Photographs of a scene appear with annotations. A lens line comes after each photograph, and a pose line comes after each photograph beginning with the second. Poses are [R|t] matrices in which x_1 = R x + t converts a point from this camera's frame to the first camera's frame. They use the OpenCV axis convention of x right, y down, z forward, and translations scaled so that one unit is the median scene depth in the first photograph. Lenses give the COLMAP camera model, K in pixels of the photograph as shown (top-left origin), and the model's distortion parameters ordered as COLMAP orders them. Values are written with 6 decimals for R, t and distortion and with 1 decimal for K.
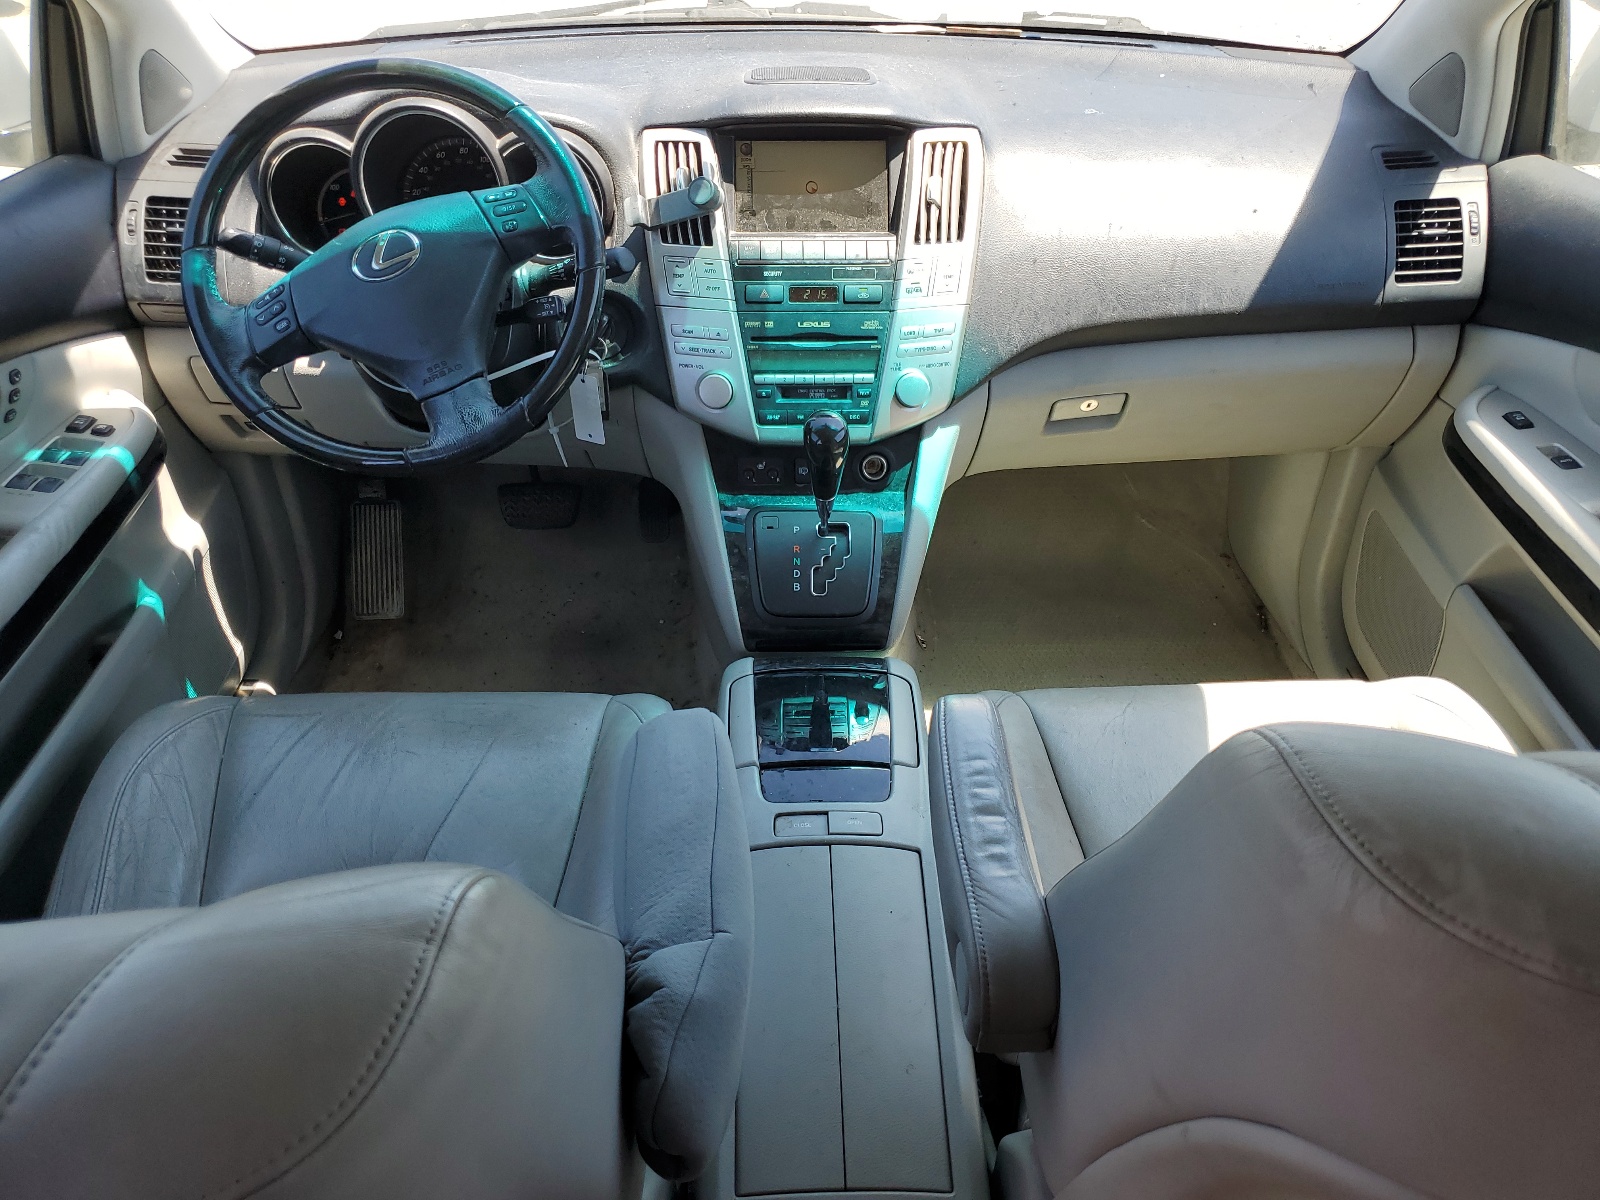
lens RADIAL K [[1213.7, 0, 802.3], [0, 1213.7, 600.5], [0, 0, 1]] dist [-0.011309, -0.008549]
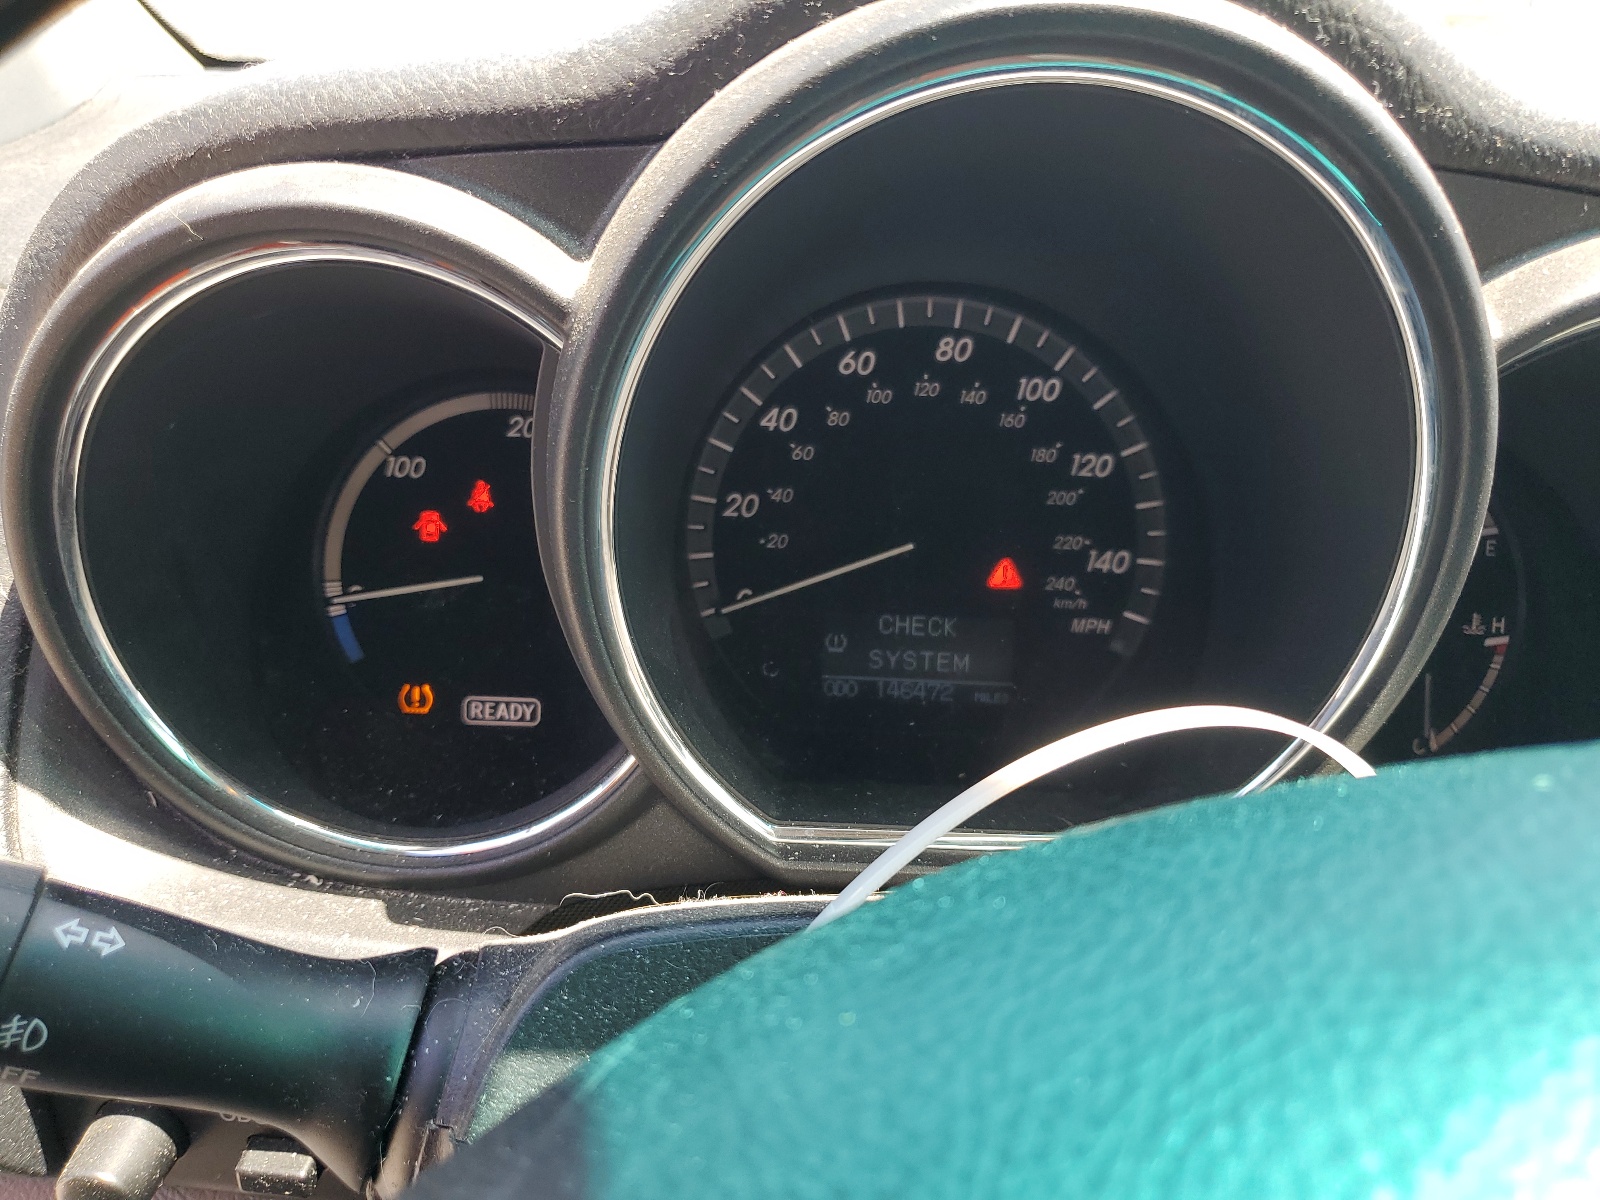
lens RADIAL K [[1213.7, 0, 799.7], [0, 1213.7, 599.4], [0, 0, 1]] dist [-0.011309, -0.008549]
pose [[0.998910, 0.046486, 0.004279, -0.308719], [-0.045124, 0.984983, -0.166651, -0.279942], [-0.011961, 0.166276, 0.986007, 0.766860]]
